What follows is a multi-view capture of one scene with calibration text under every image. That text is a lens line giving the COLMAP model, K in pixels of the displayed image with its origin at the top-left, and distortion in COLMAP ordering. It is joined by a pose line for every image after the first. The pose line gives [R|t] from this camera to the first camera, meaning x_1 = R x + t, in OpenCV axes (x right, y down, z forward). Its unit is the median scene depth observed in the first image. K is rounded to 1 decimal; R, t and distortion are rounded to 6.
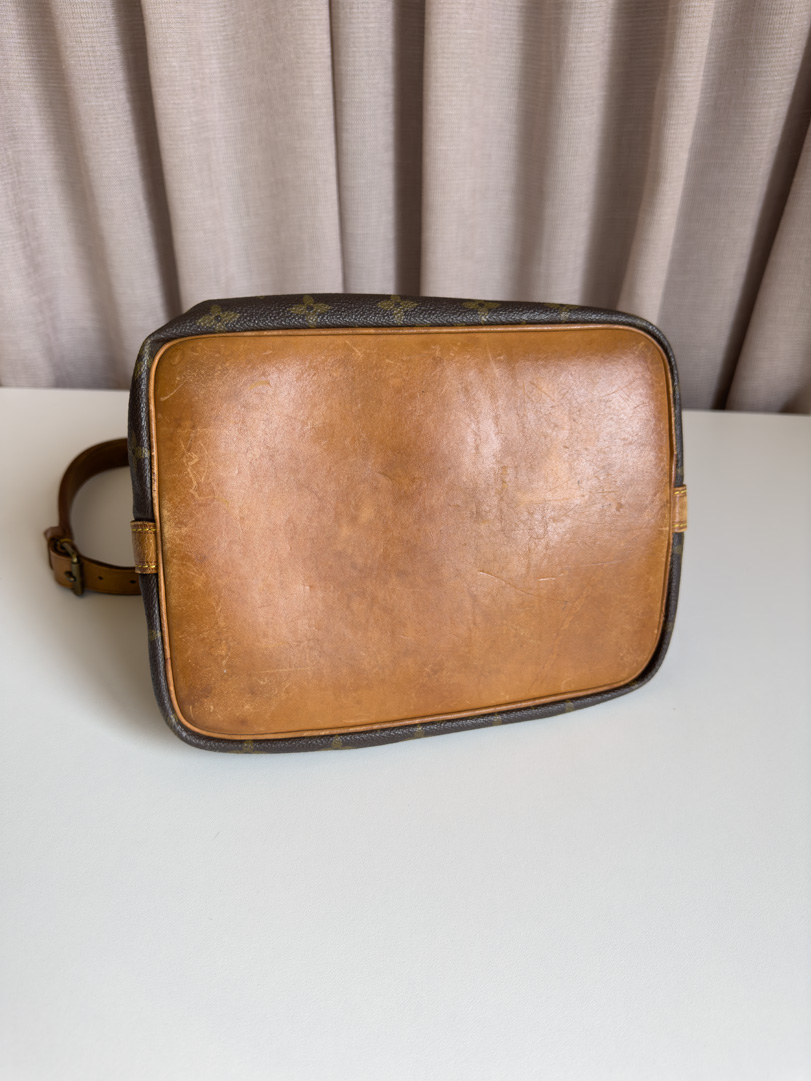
lens RADIAL K [[778.8, 0, 405.5], [0, 778.8, 540.5], [0, 0, 1]] dist [-0.040159, 0.027891]
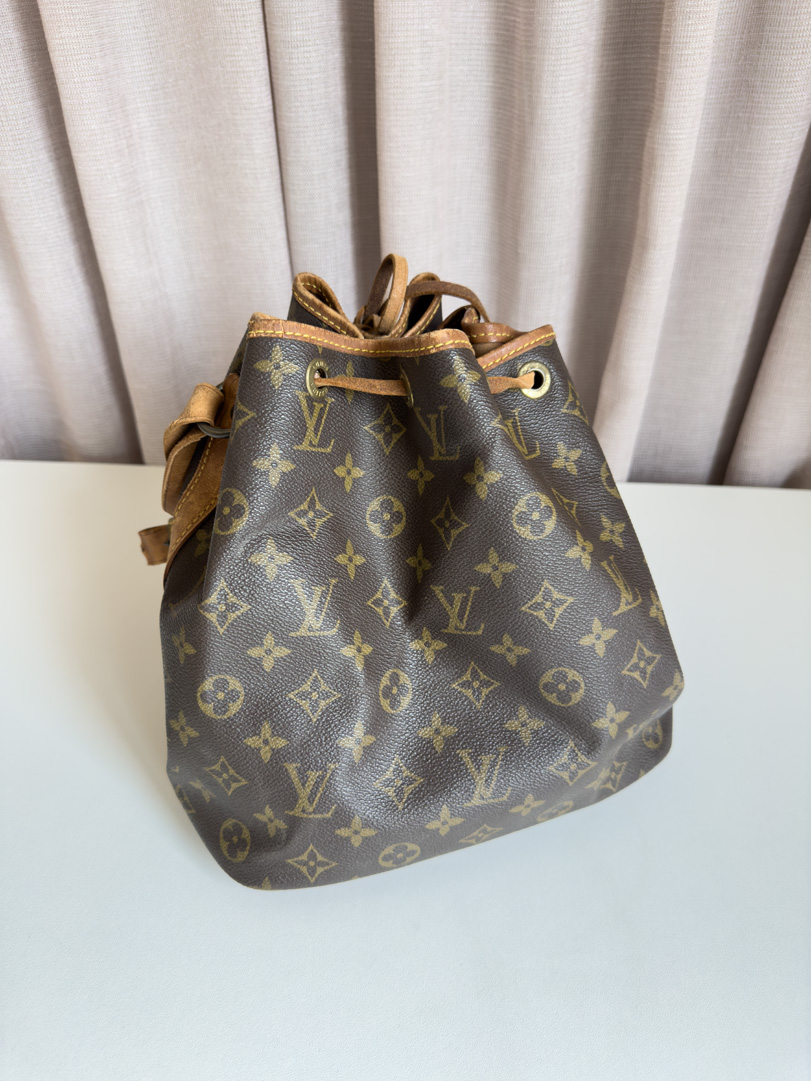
lens RADIAL K [[778.8, 0, 405.5], [0, 778.8, 540.5], [0, 0, 1]] dist [-0.040159, 0.027891]
pose [[0.999605, -0.004064, -0.027823, 0.075883], [0.006003, 0.997533, 0.069940, -0.195804], [0.027470, -0.070080, 0.997163, 0.092543]]
